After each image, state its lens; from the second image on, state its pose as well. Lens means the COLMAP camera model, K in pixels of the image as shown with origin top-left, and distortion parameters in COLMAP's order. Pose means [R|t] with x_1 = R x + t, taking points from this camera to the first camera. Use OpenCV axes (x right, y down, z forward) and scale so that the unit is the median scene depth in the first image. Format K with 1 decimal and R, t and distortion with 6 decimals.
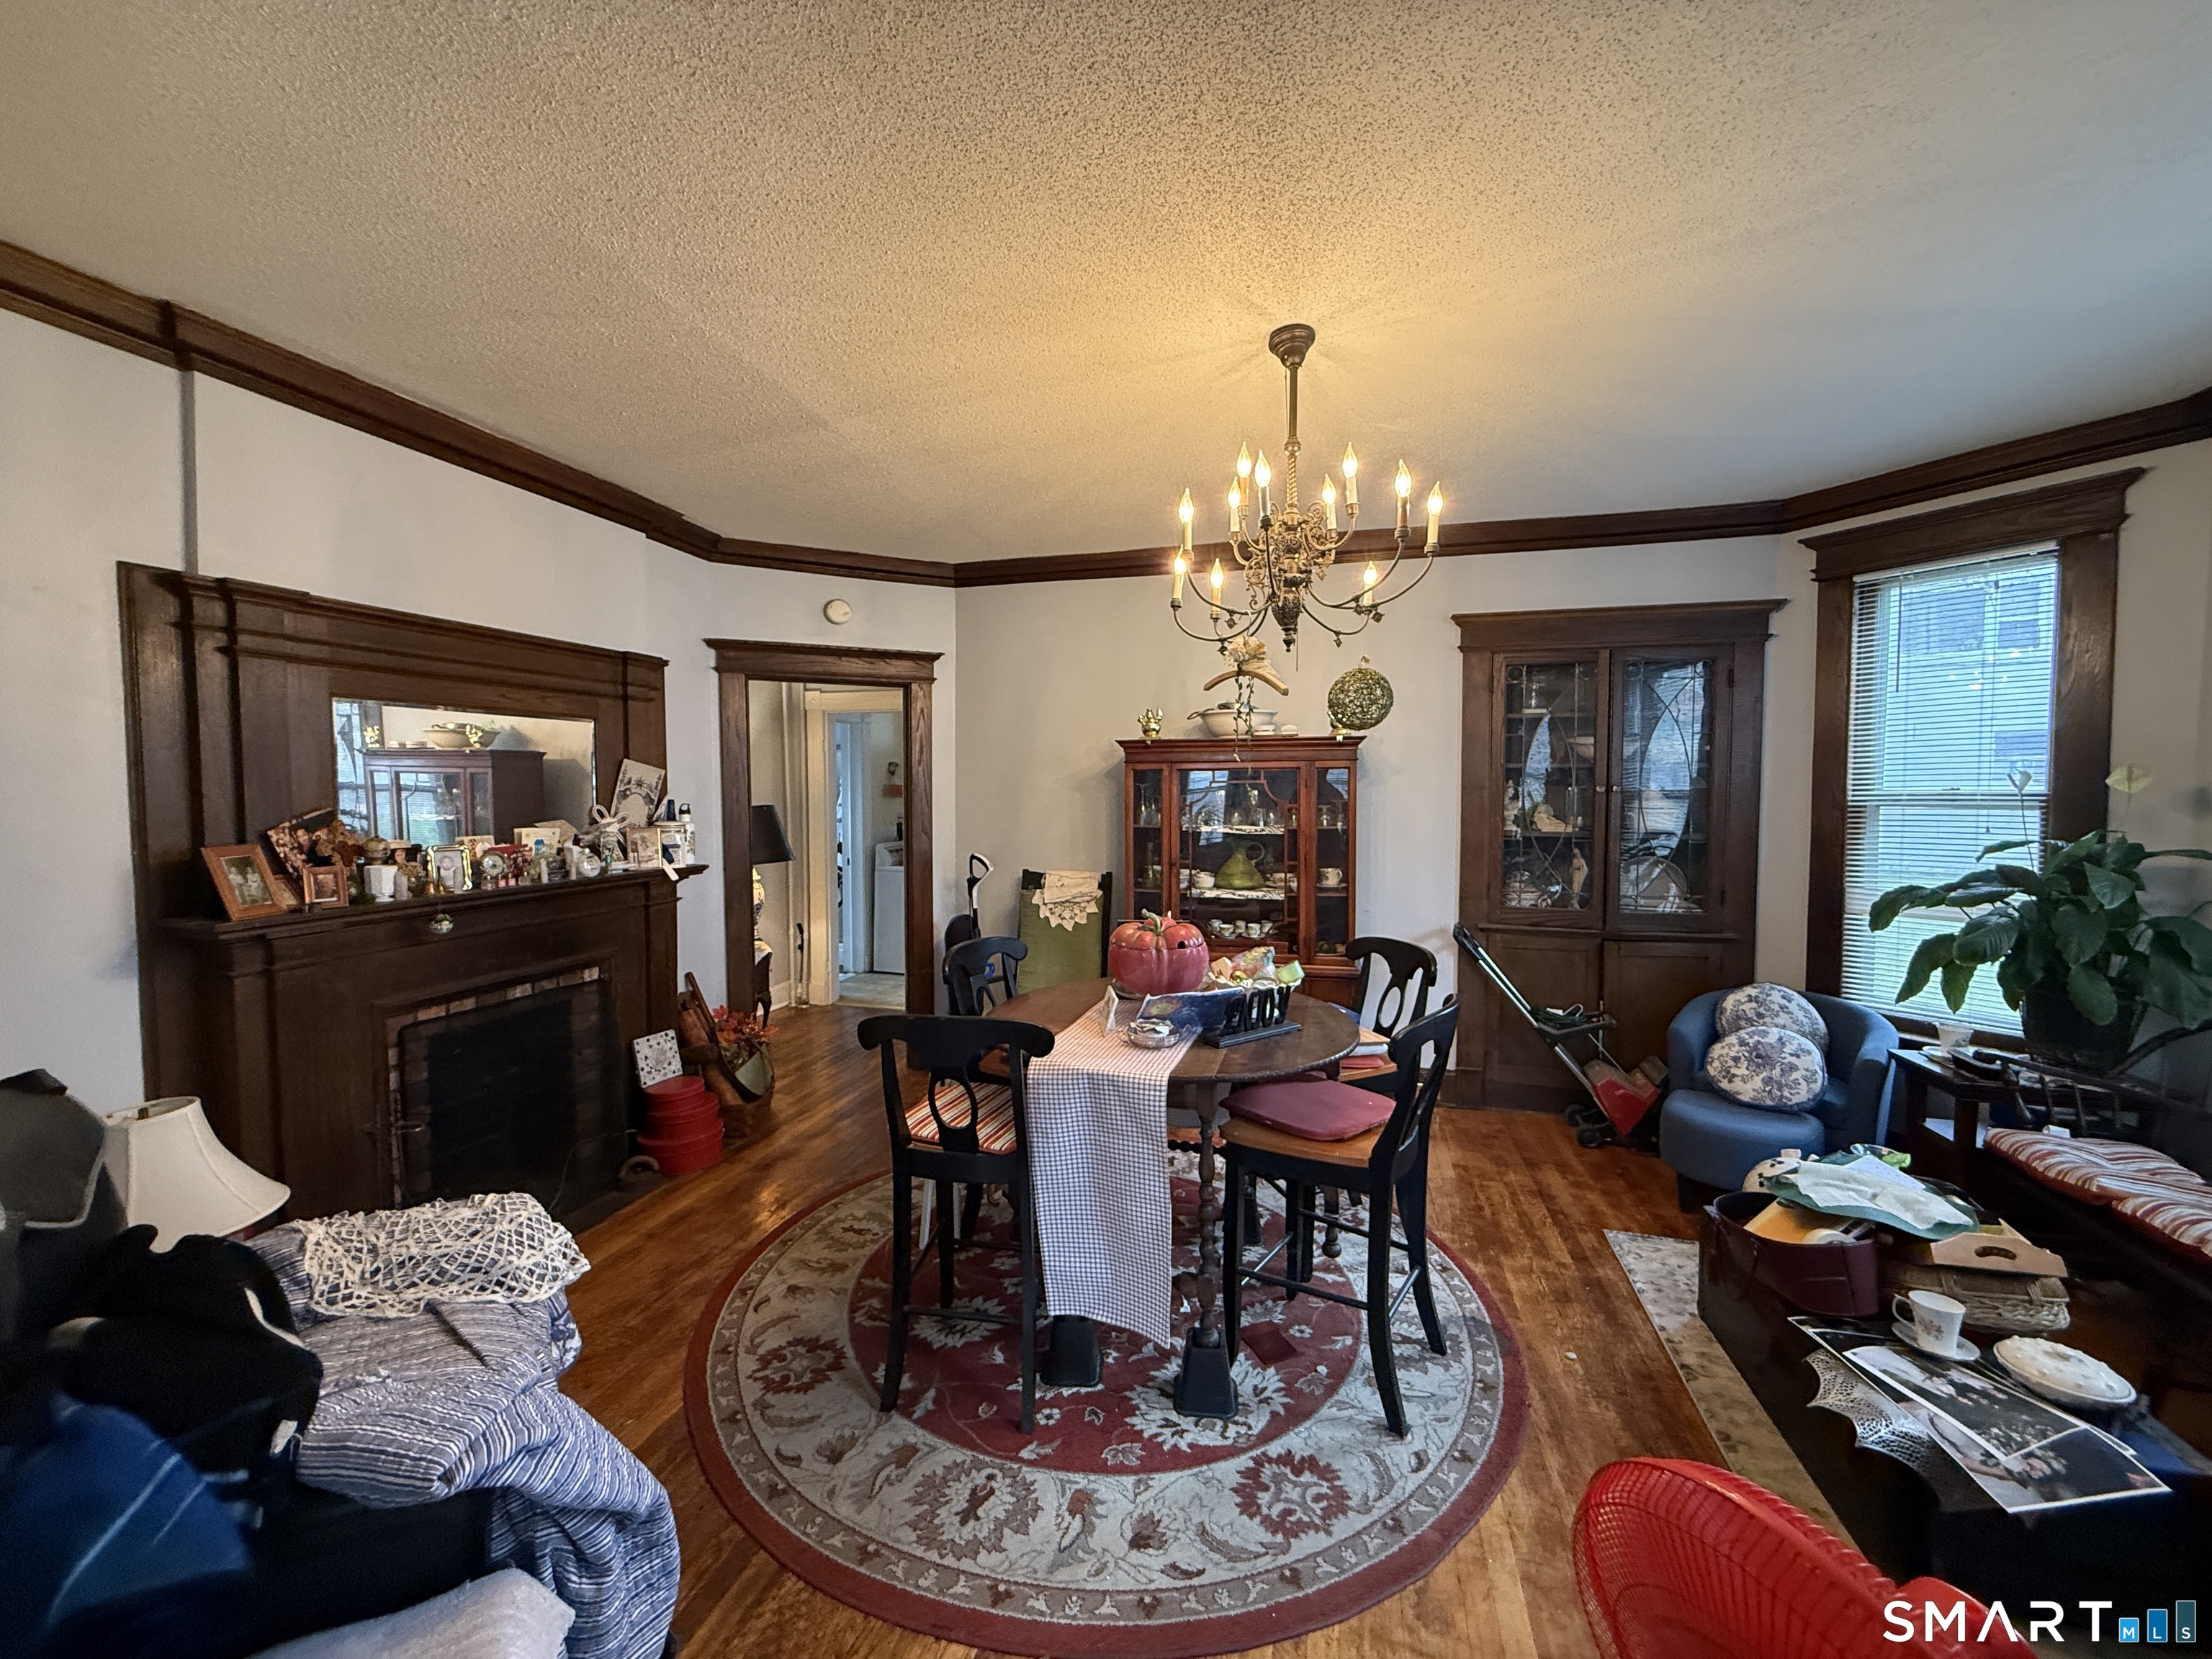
lens RADIAL K [[878.9, 0, 1100.0], [0, 878.9, 826.1], [0, 0, 1]] dist [0.000463, -0.000061]
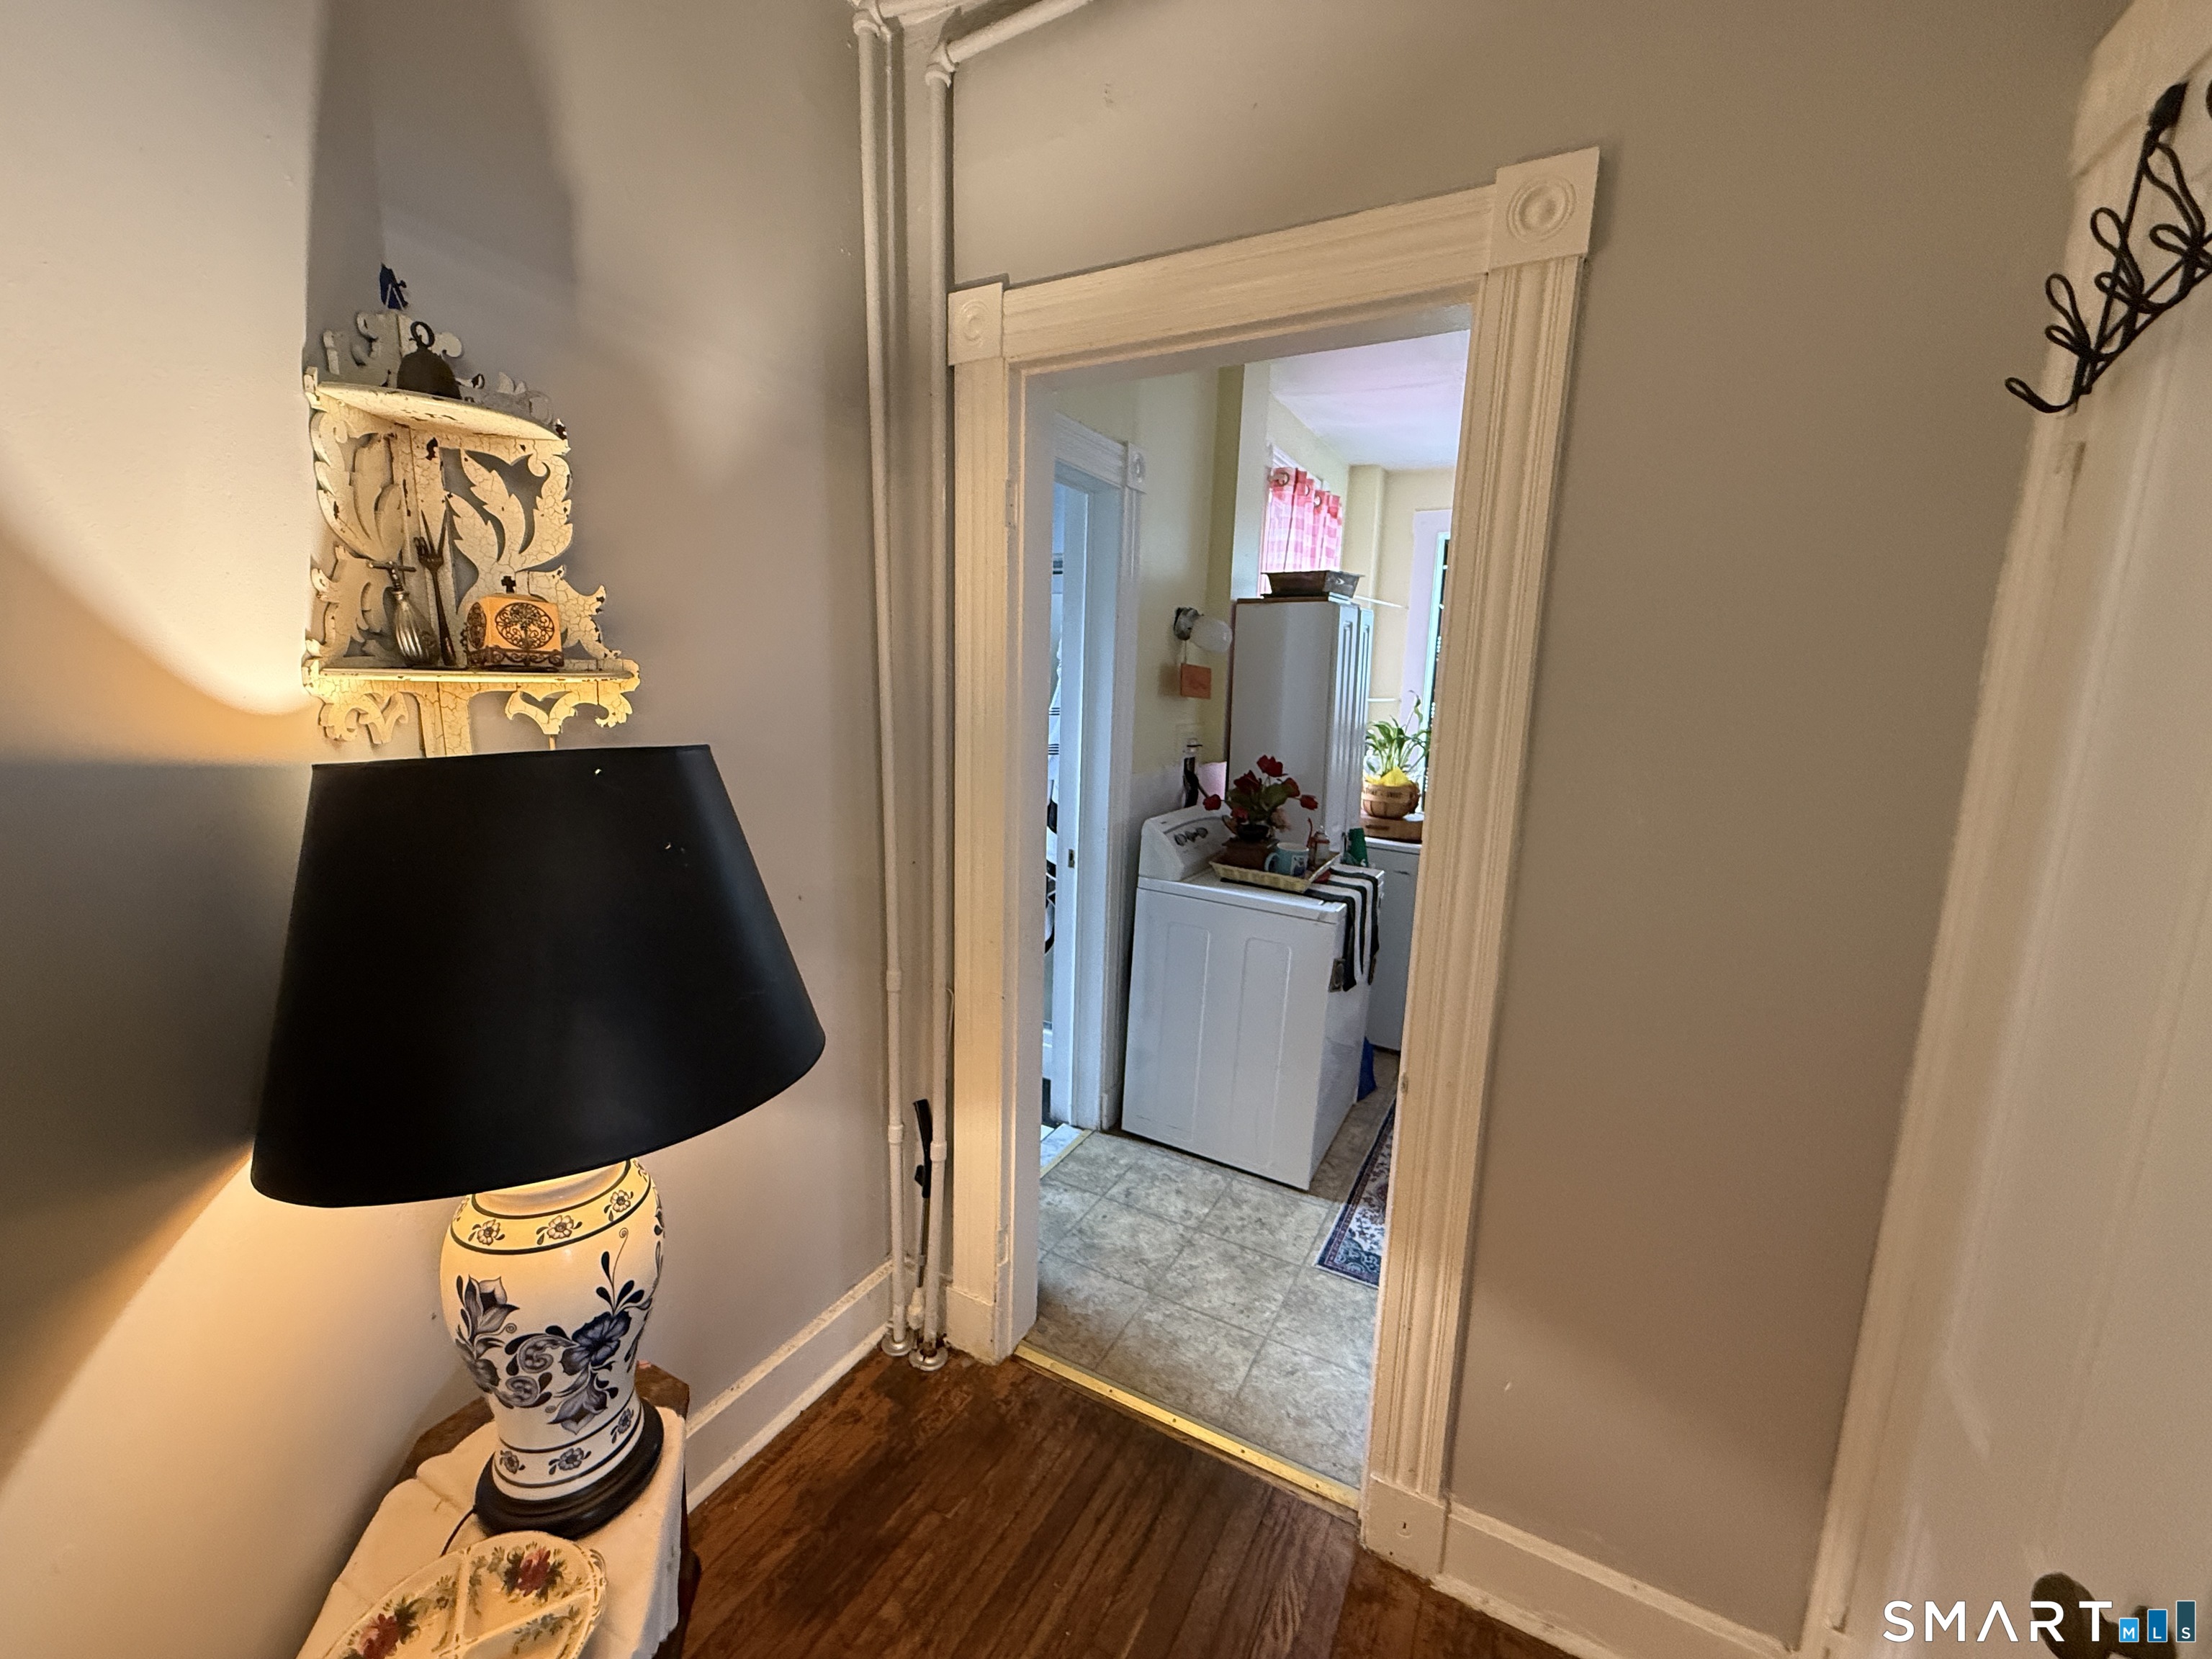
lens RADIAL K [[878.9, 0, 1116.9], [0, 878.9, 833.6], [0, 0, 1]] dist [0.000463, -0.000061]
pose [[0.976510, 0.073043, -0.202714, -0.435136], [-0.045781, 0.989643, 0.136056, -0.057912], [0.210552, -0.123580, 0.969740, 1.445985]]
